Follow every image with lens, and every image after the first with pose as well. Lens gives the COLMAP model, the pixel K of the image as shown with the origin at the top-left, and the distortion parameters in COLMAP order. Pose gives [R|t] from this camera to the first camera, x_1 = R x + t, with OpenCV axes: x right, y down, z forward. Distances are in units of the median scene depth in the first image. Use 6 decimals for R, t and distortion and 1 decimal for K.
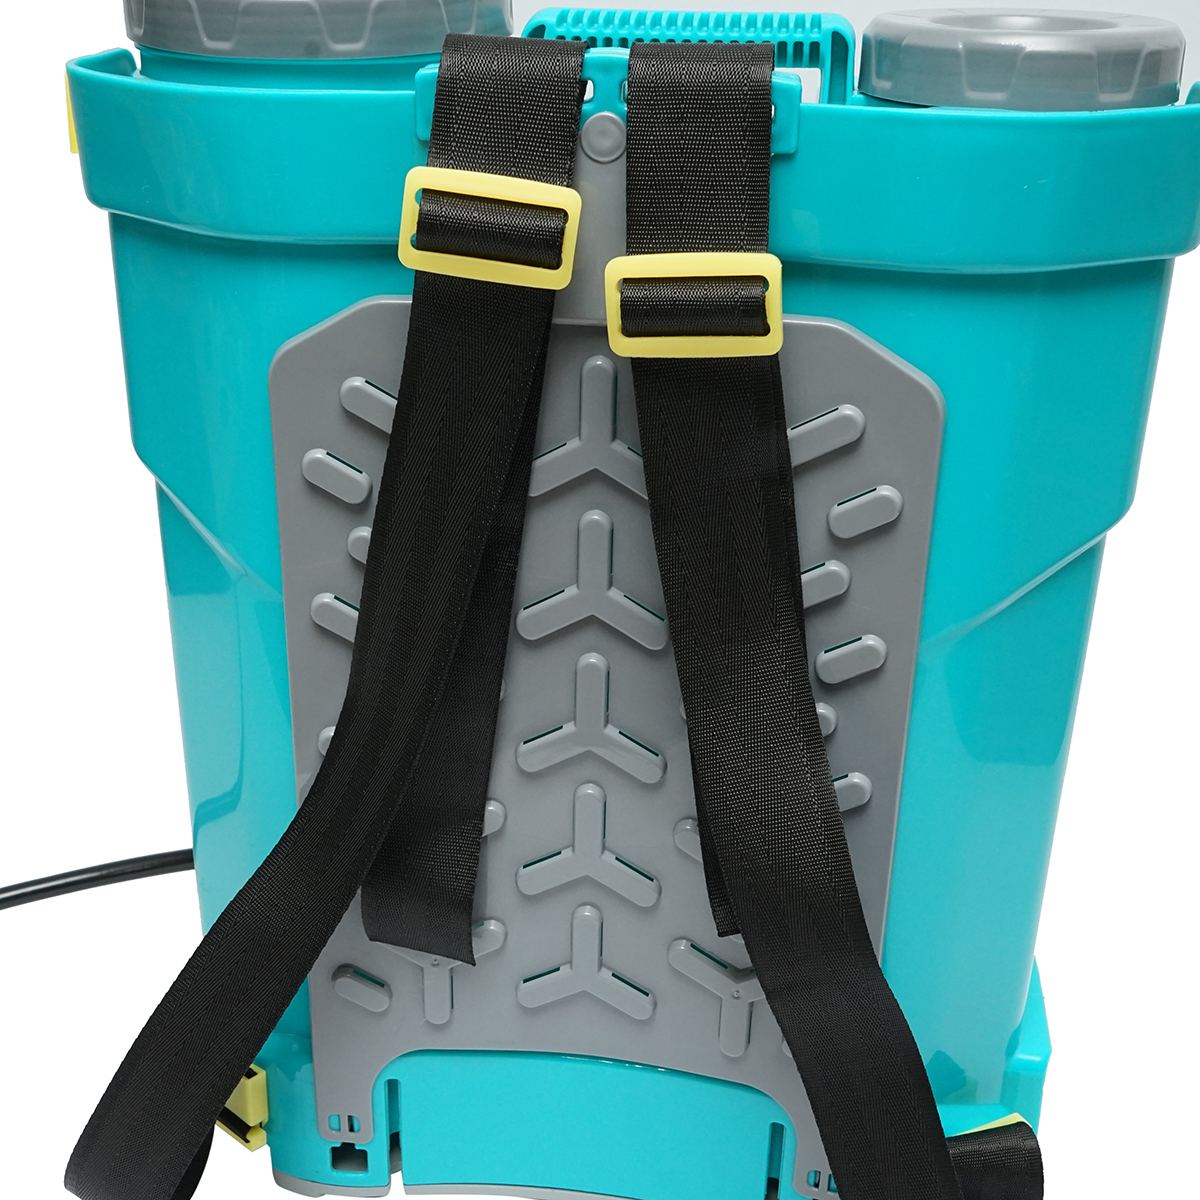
lens RADIAL K [[1431.9, 0, 600.0], [0, 1431.9, 600.0], [0, 0, 1]] dist [0.173126, -0.747832]
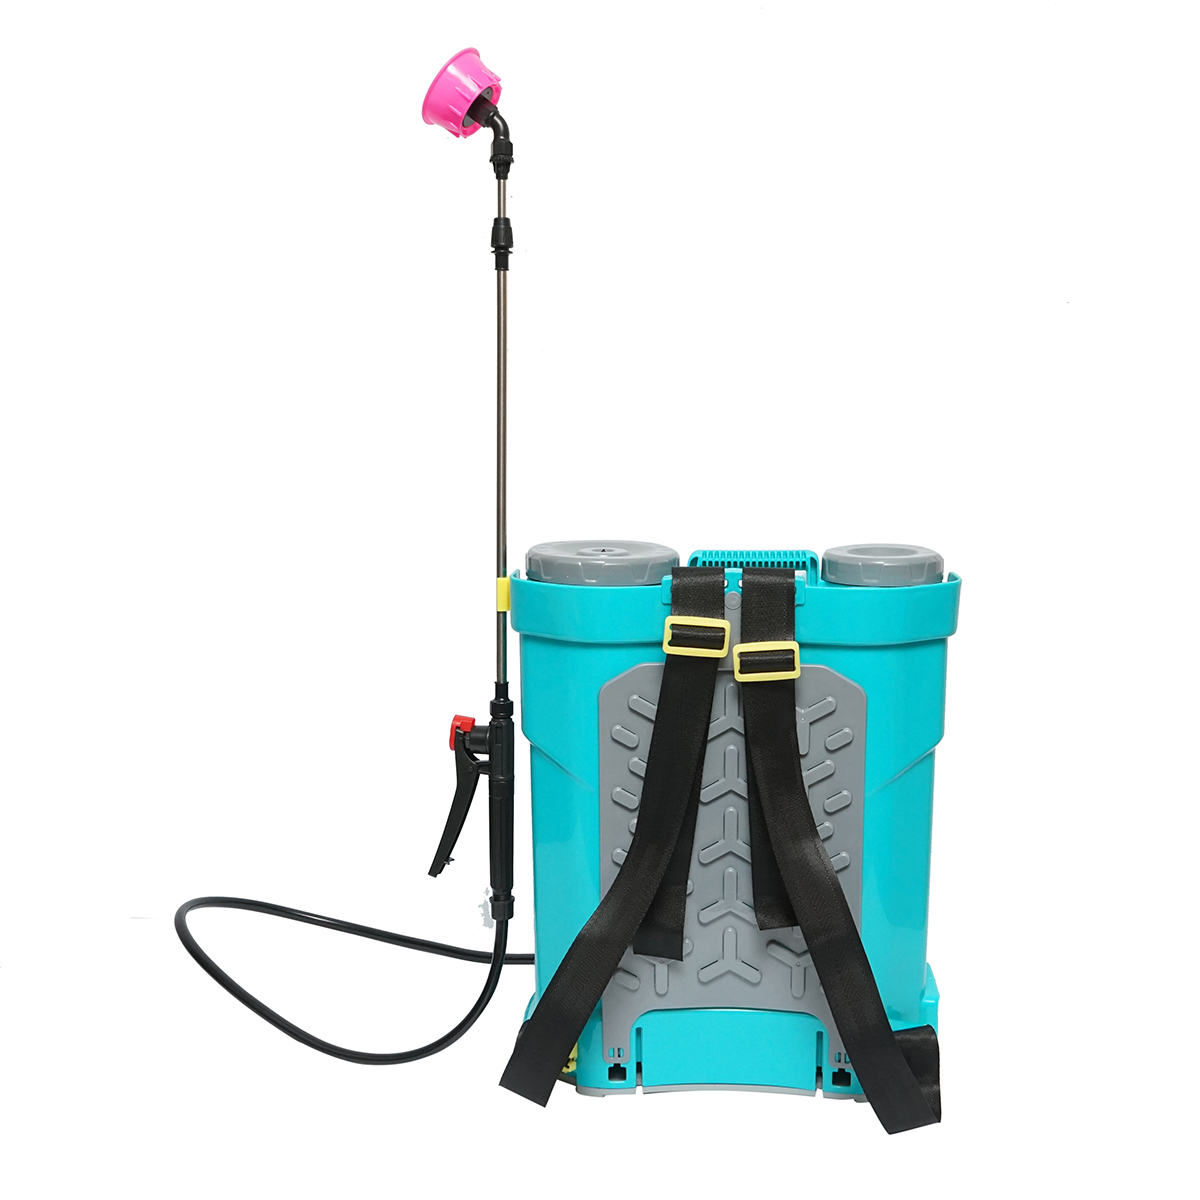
lens RADIAL K [[1439.4, 0, 600.0], [0, 1439.4, 600.0], [0, 0, 1]] dist [0.002481, -0.717914]
pose [[0.993599, -0.043723, 0.104158, -0.481244], [0.068179, 0.967290, -0.244341, 0.289717], [-0.090068, 0.249878, 0.964079, -1.435197]]
